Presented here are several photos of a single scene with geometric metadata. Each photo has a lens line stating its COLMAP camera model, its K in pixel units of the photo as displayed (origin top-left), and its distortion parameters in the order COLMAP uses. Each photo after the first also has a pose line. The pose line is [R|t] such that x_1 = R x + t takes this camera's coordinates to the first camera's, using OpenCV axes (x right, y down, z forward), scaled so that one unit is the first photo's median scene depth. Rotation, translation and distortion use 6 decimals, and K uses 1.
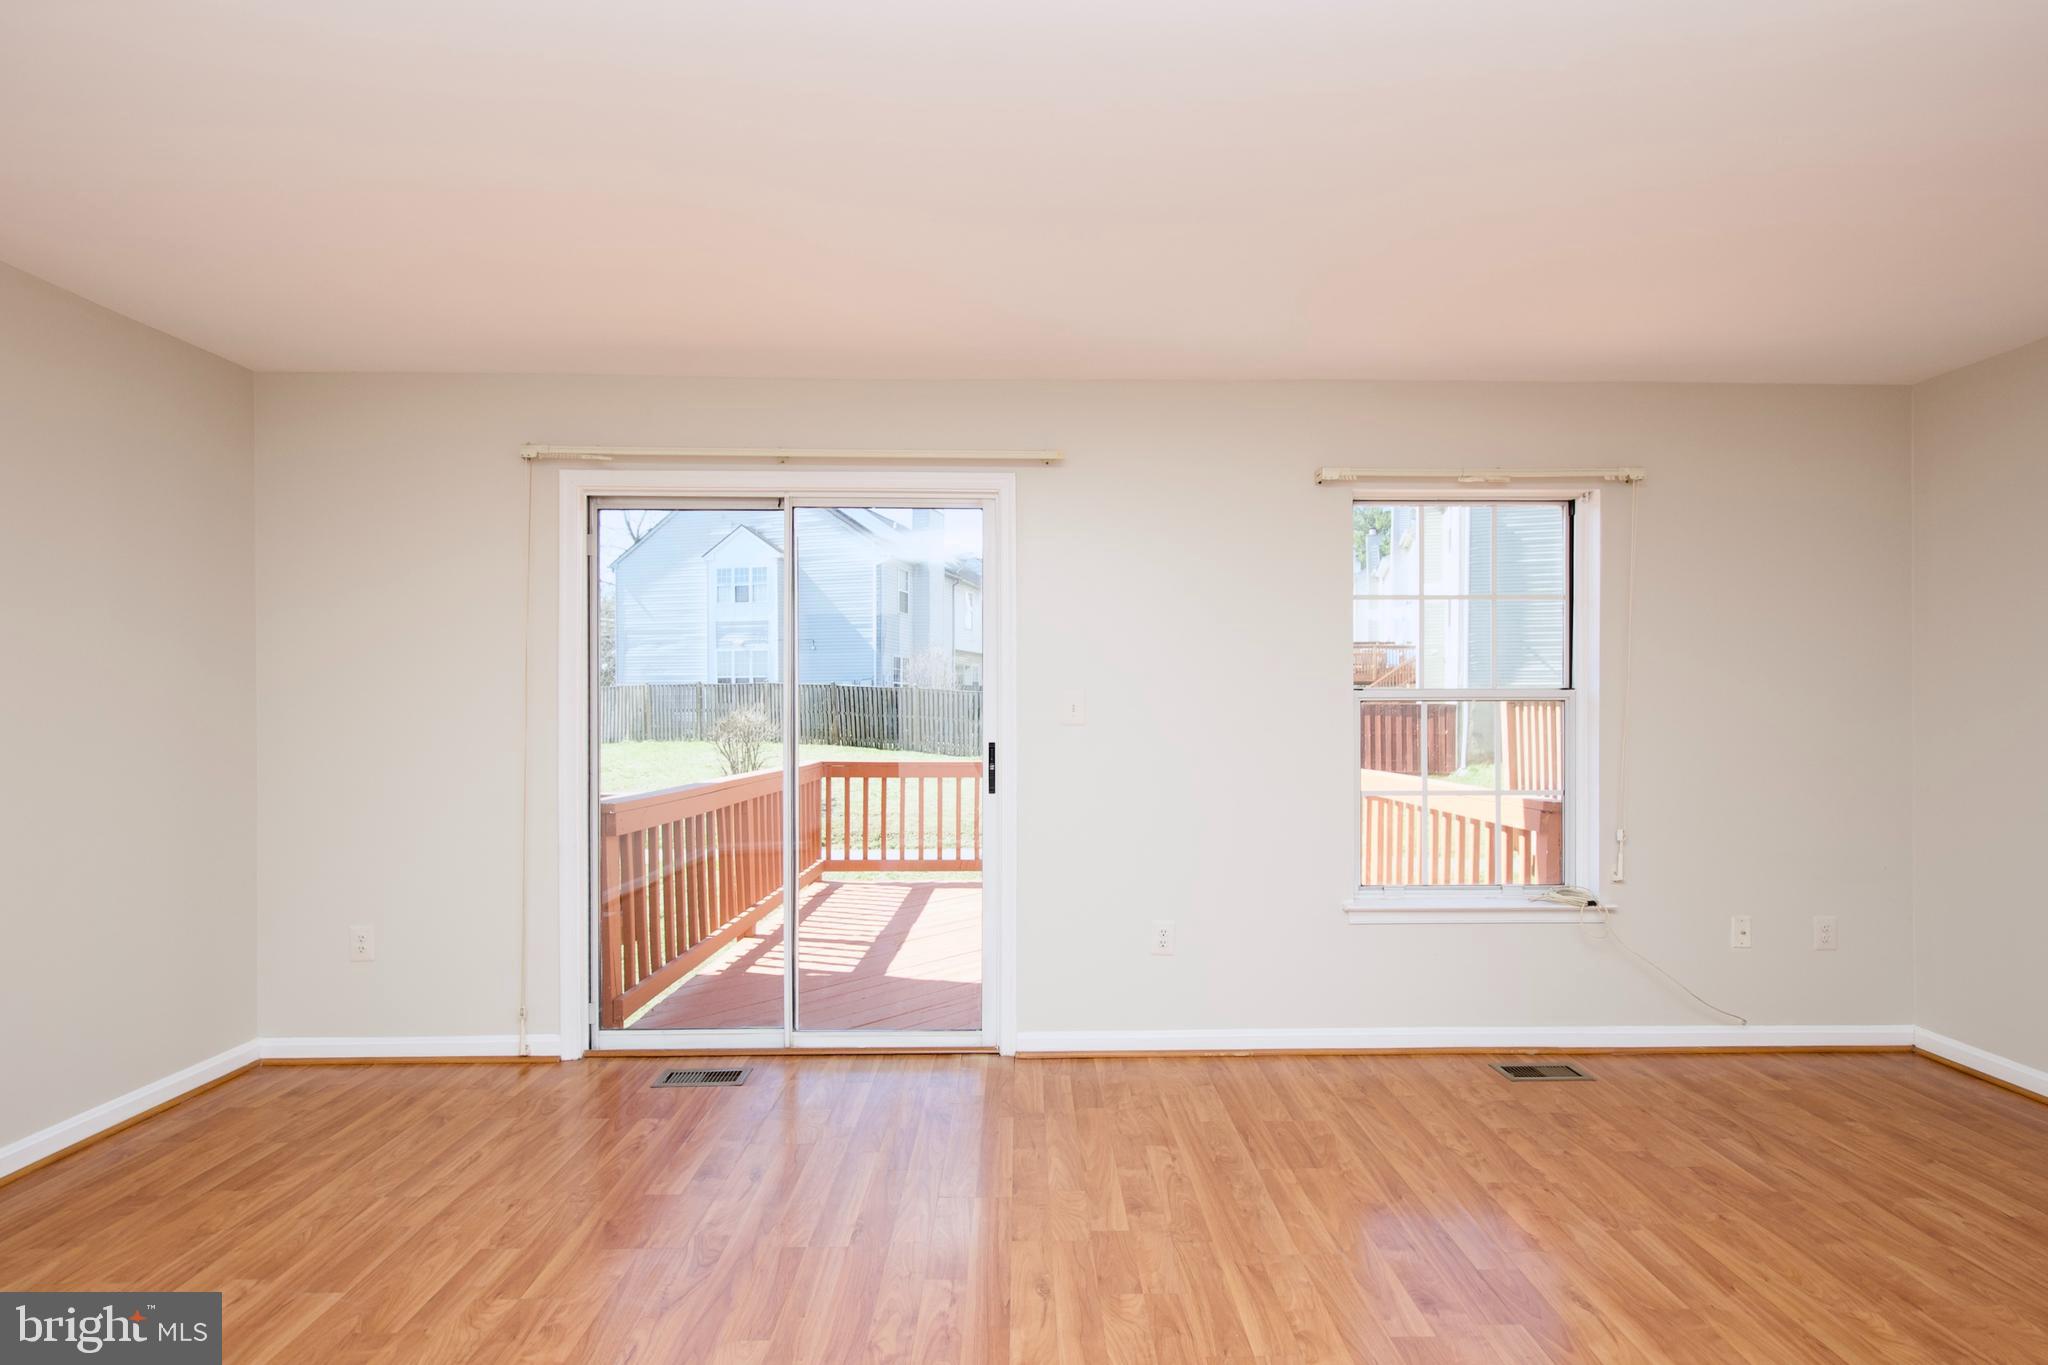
lens RADIAL K [[923.9, 0, 1034.3], [0, 923.9, 710.0], [0, 0, 1]] dist [0.003566, -0.000527]
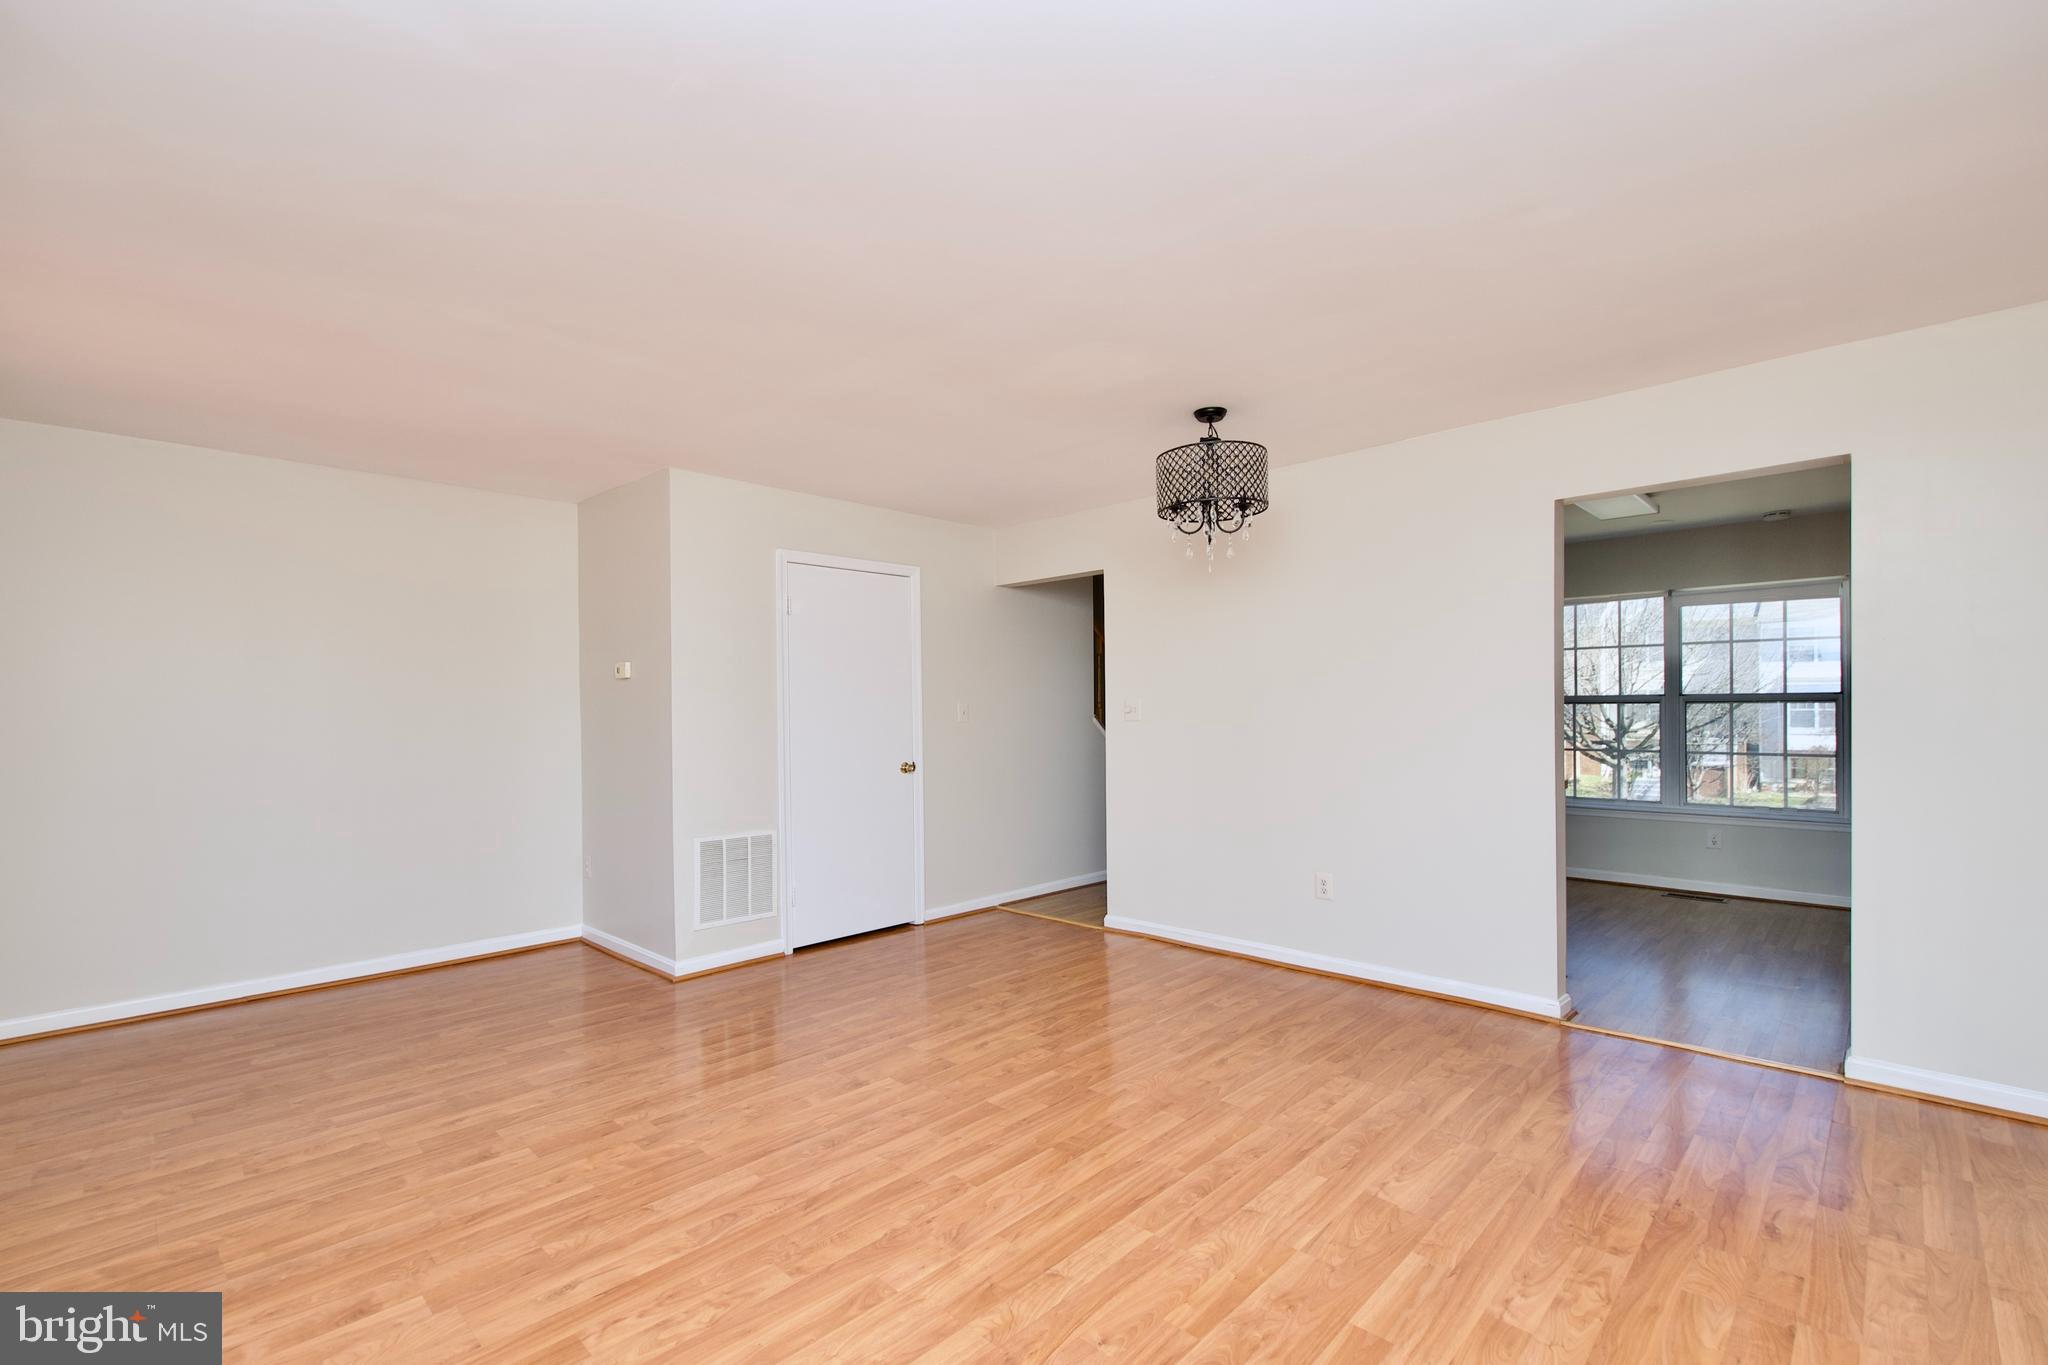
lens RADIAL K [[898.7, 0, 1038.7], [0, 898.7, 710.8], [0, 0, 1]] dist [0.016153, -0.010168]
pose [[-0.706508, 0.004564, 0.707690, -0.634288], [0.011066, 0.999928, 0.004599, -0.006404], [-0.707619, 0.011080, -0.706508, 0.788785]]
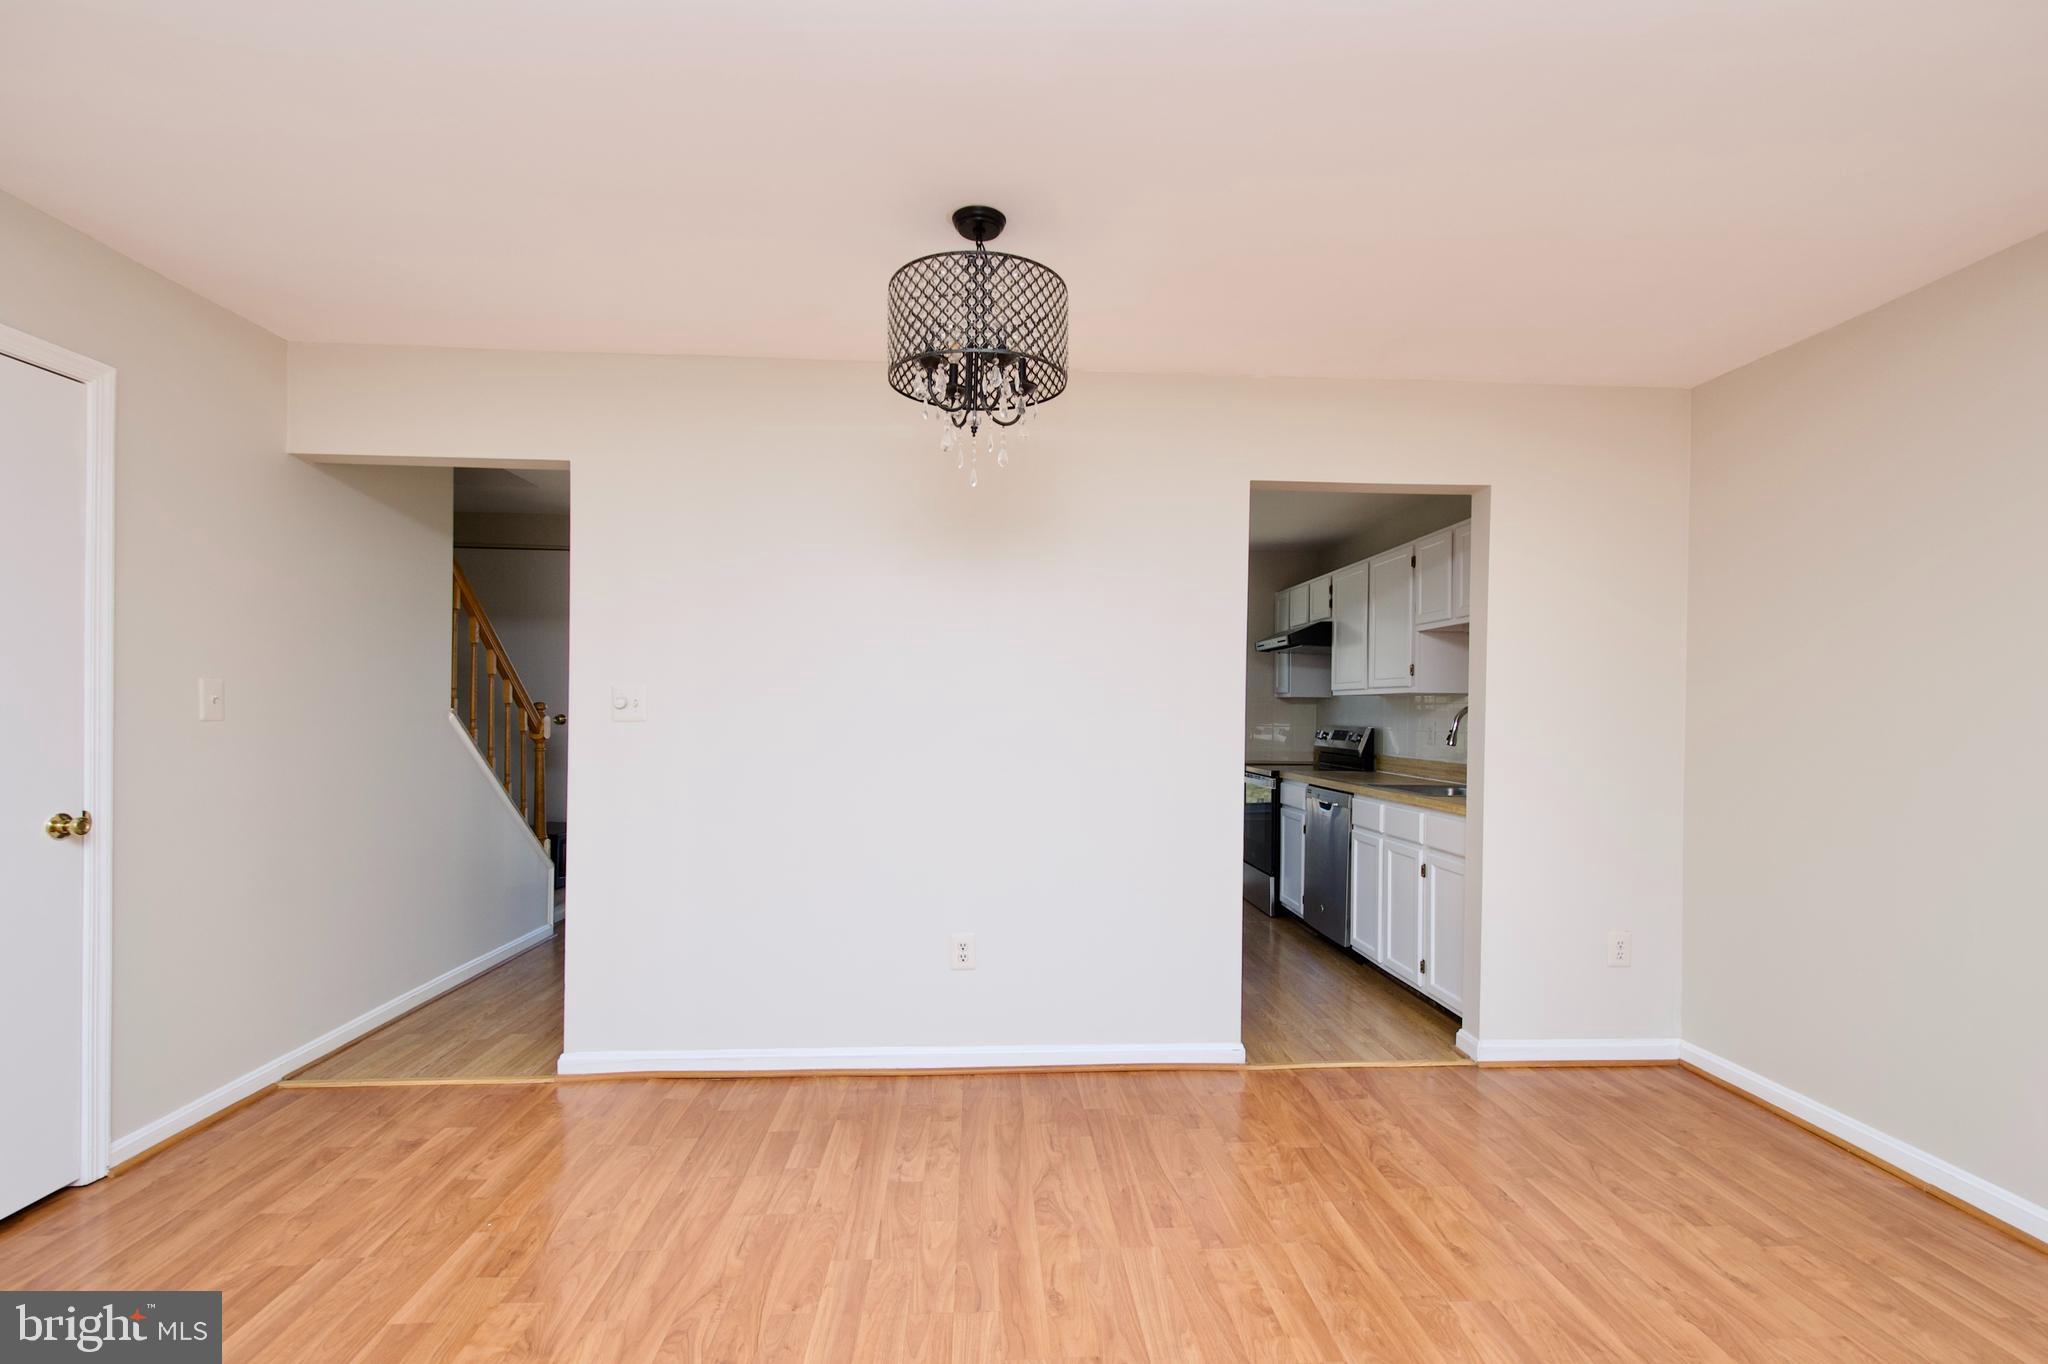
lens RADIAL K [[923.9, 0, 1034.3], [0, 923.9, 709.5], [0, 0, 1]] dist [0.003566, -0.000527]
pose [[-0.999088, -0.013904, -0.040359, -0.052610], [-0.014090, 0.999891, 0.004325, -0.002555], [0.040295, 0.004890, -0.999176, 0.561382]]
